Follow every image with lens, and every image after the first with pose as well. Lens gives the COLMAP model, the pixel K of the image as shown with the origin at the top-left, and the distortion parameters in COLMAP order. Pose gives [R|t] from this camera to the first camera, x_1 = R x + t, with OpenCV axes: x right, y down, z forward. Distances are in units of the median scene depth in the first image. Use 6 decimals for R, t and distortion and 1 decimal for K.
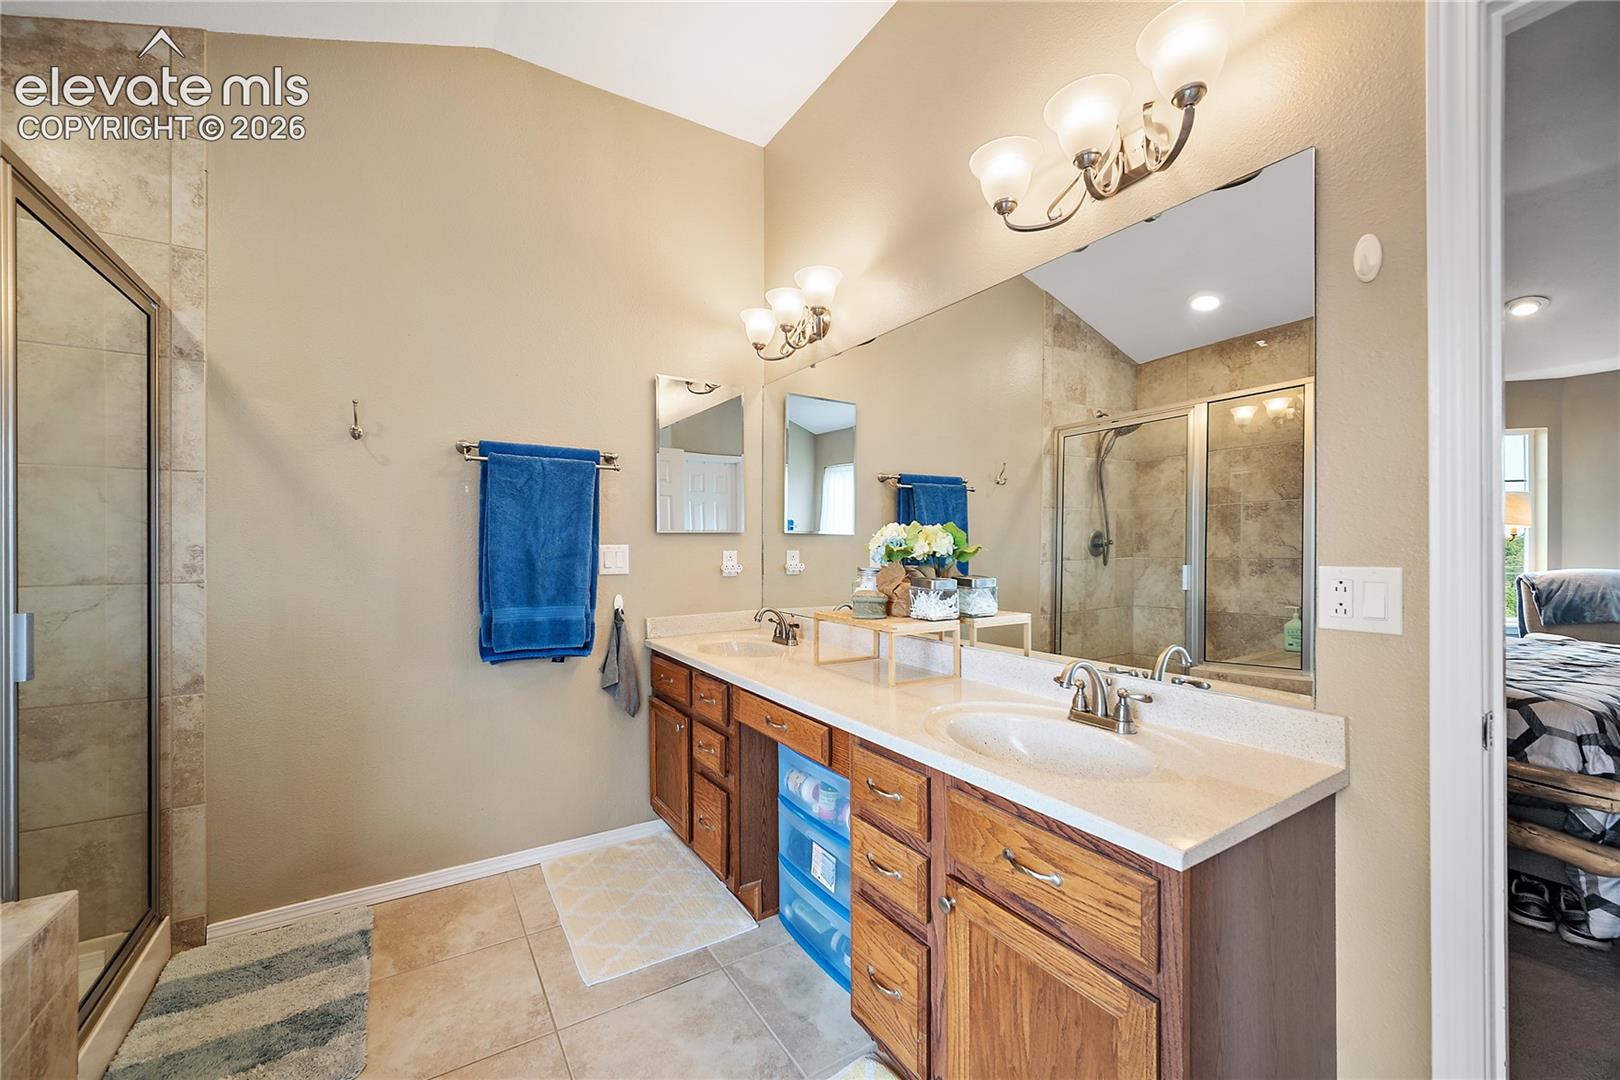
lens RADIAL K [[635.7, 0, 798.8], [0, 635.7, 545.4], [0, 0, 1]] dist [-0.000732, -0.001131]
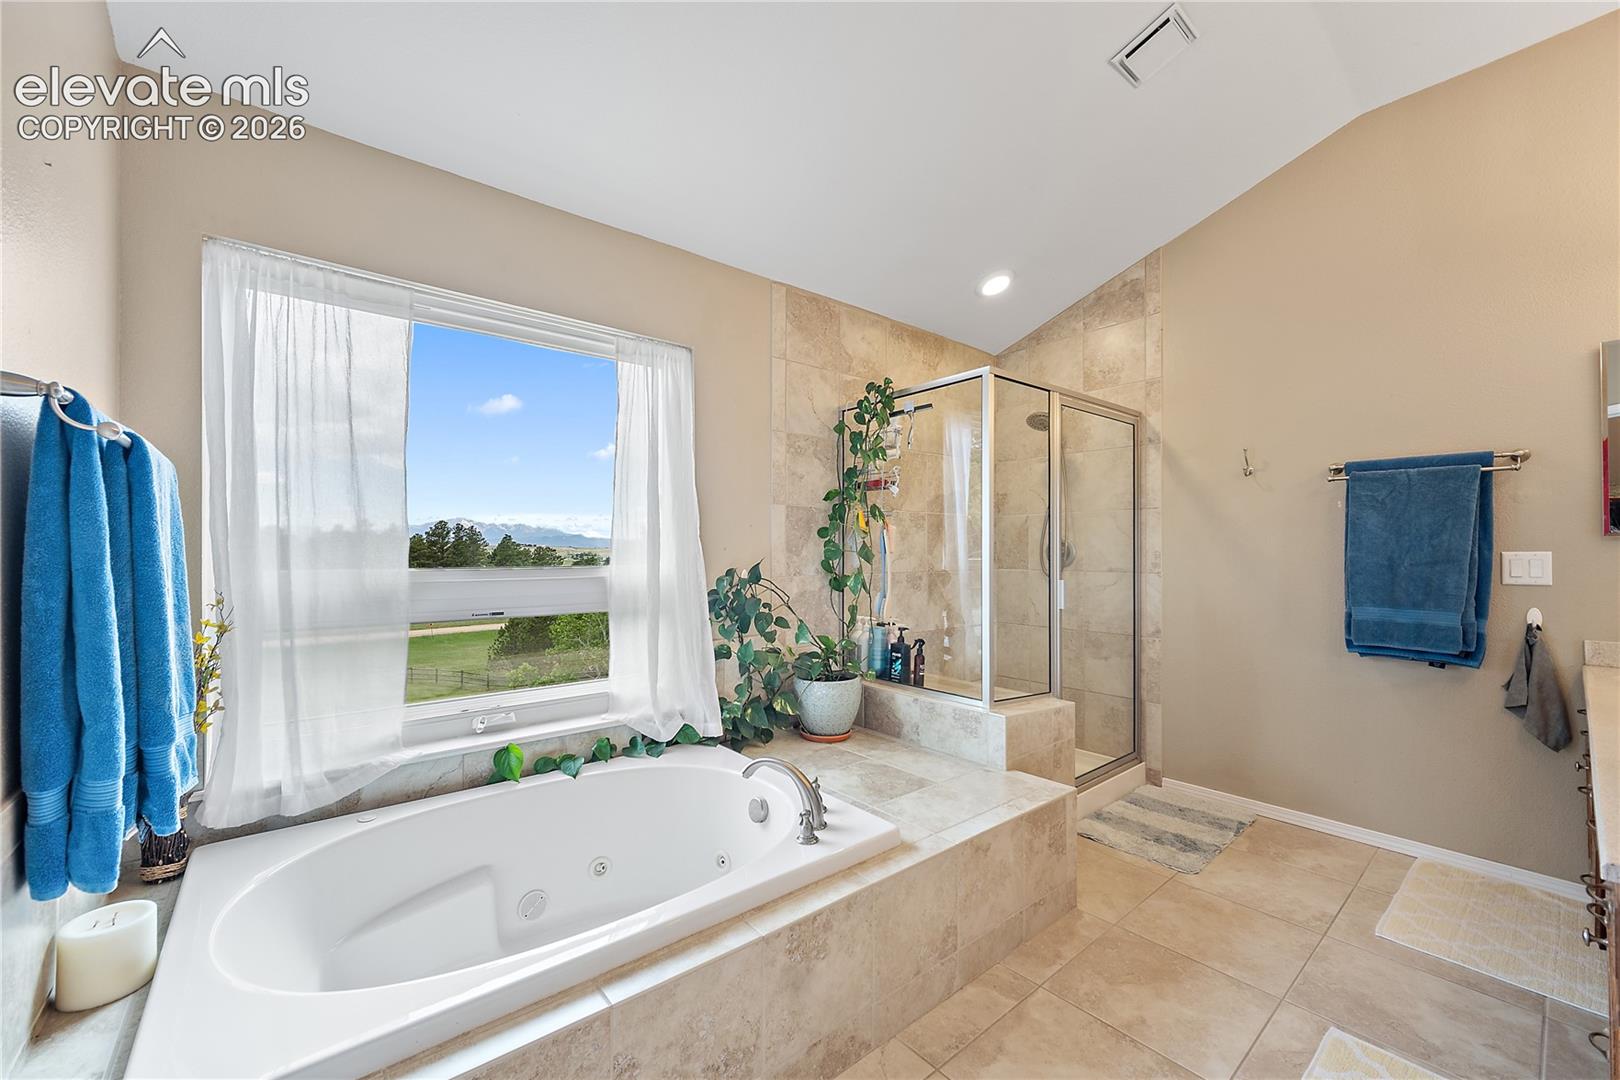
lens RADIAL K [[635.7, 0, 803.5], [0, 635.7, 549.8], [0, 0, 1]] dist [-0.000732, -0.001131]
pose [[0.134517, -0.000891, -0.990911, 0.543530], [-0.001124, 0.999999, -0.001051, -0.001664], [0.990911, 0.001255, 0.134516, -0.152339]]
